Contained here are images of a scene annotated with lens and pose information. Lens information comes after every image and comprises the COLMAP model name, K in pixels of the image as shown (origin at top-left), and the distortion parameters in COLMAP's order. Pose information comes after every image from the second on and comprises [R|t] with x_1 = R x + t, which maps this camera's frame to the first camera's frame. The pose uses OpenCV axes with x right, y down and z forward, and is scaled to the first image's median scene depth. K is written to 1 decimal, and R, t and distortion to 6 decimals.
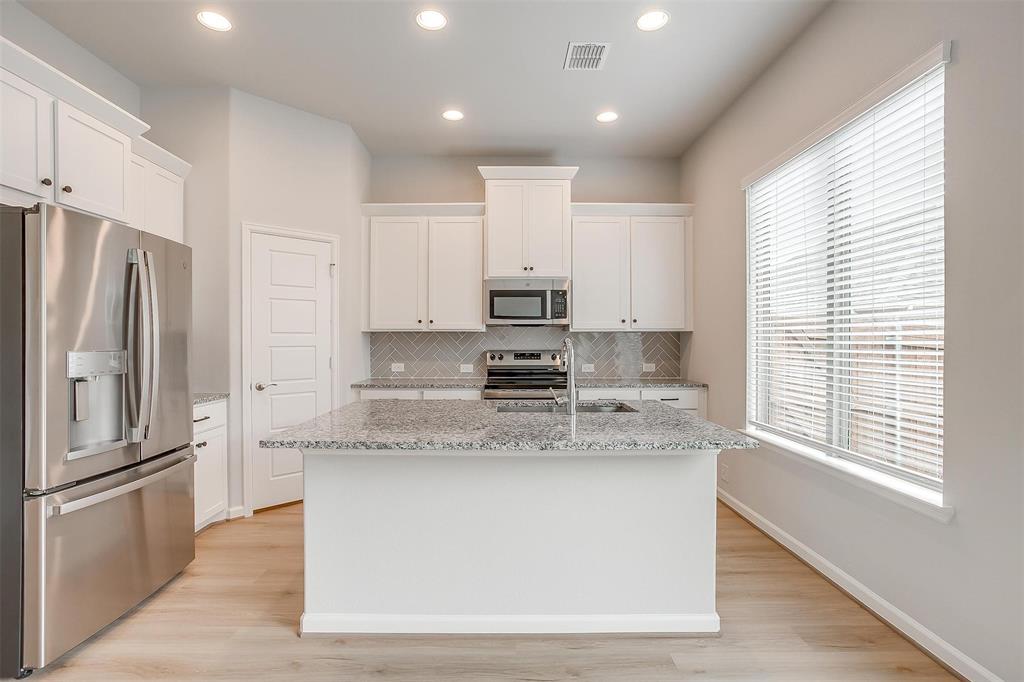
lens RADIAL K [[498.6, 0, 503.8], [0, 498.6, 341.0], [0, 0, 1]] dist [-0.045481, 0.026781]
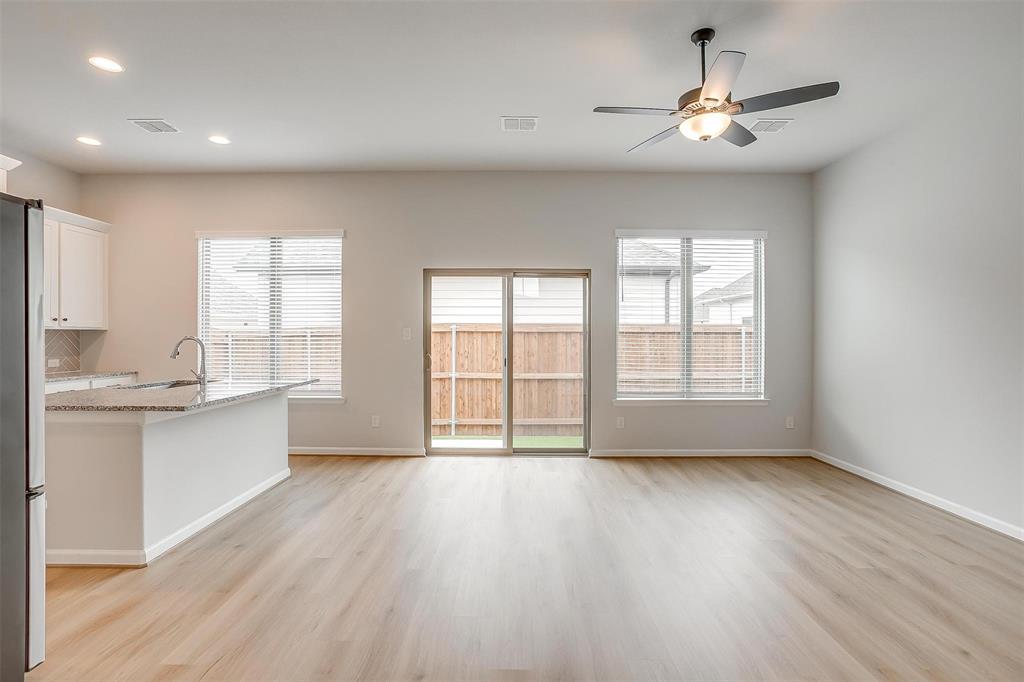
lens RADIAL K [[498.6, 0, 513.9], [0, 498.6, 335.1], [0, 0, 1]] dist [-0.045481, 0.026781]
pose [[0.005269, 0.004777, 0.999975, -0.809100], [0.002770, 0.999985, -0.004792, 0.001260], [-0.999982, 0.002796, 0.005256, 0.011407]]
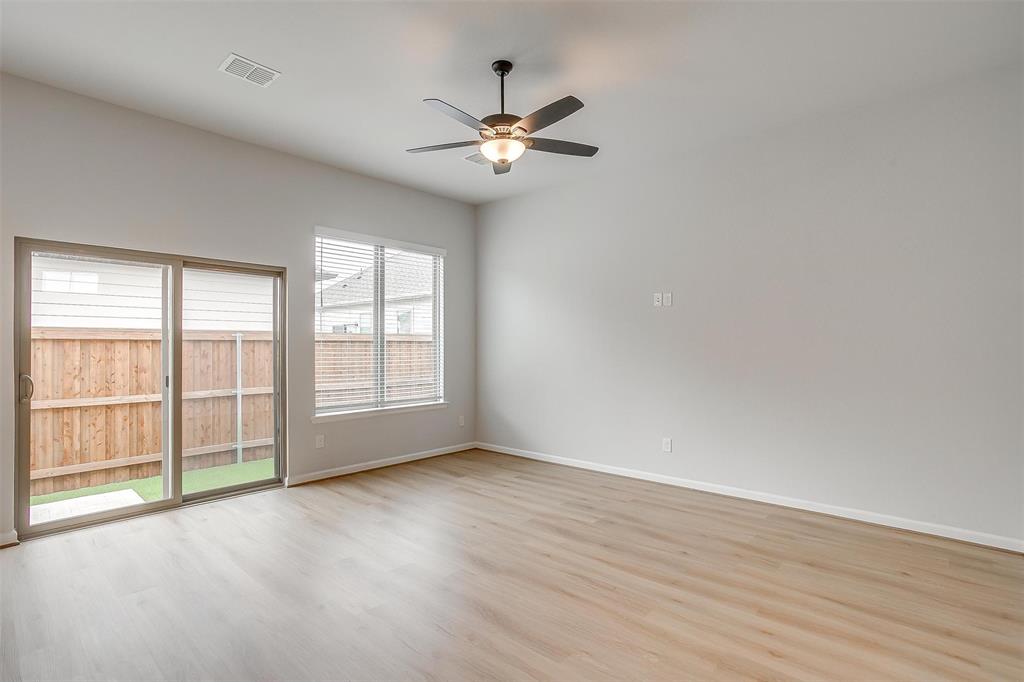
lens RADIAL K [[498.6, 0, 509.6], [0, 498.6, 341.9], [0, 0, 1]] dist [-0.045481, 0.026781]
pose [[-0.738129, 0.006943, 0.674624, -0.638556], [0.006402, 0.999974, -0.003288, -0.003051], [-0.674629, 0.001892, -0.738154, 0.276836]]
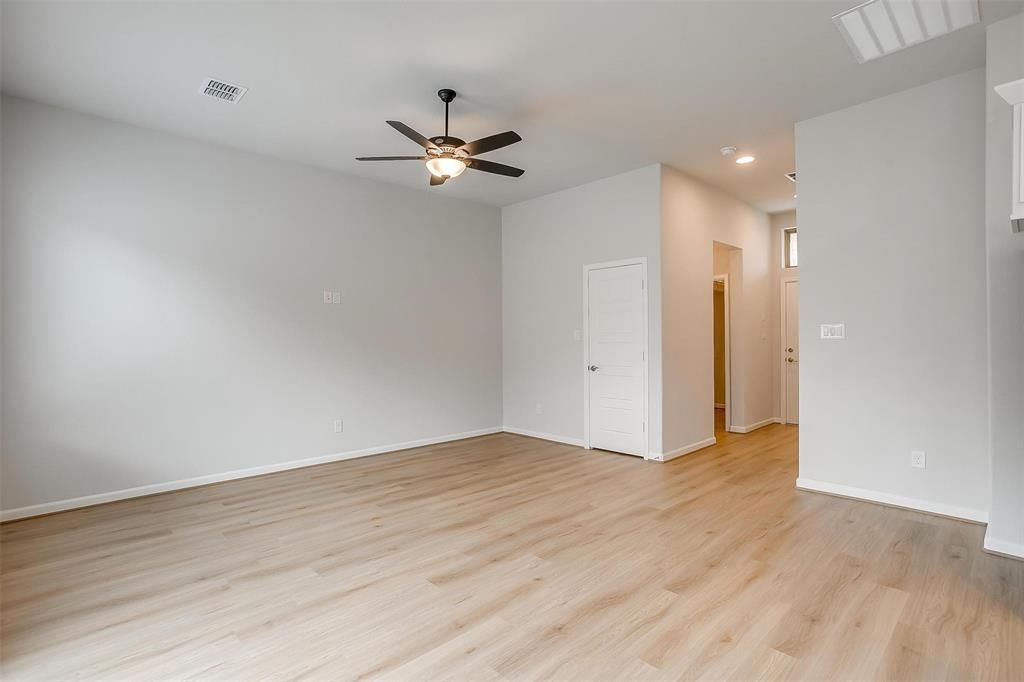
lens RADIAL K [[498.6, 0, 505.9], [0, 498.6, 335.6], [0, 0, 1]] dist [-0.045481, 0.026781]
pose [[-0.736110, 0.005127, -0.676843, 0.319982], [0.006469, 0.999979, 0.000539, -0.001665], [0.676831, -0.003981, -0.736127, 0.424742]]
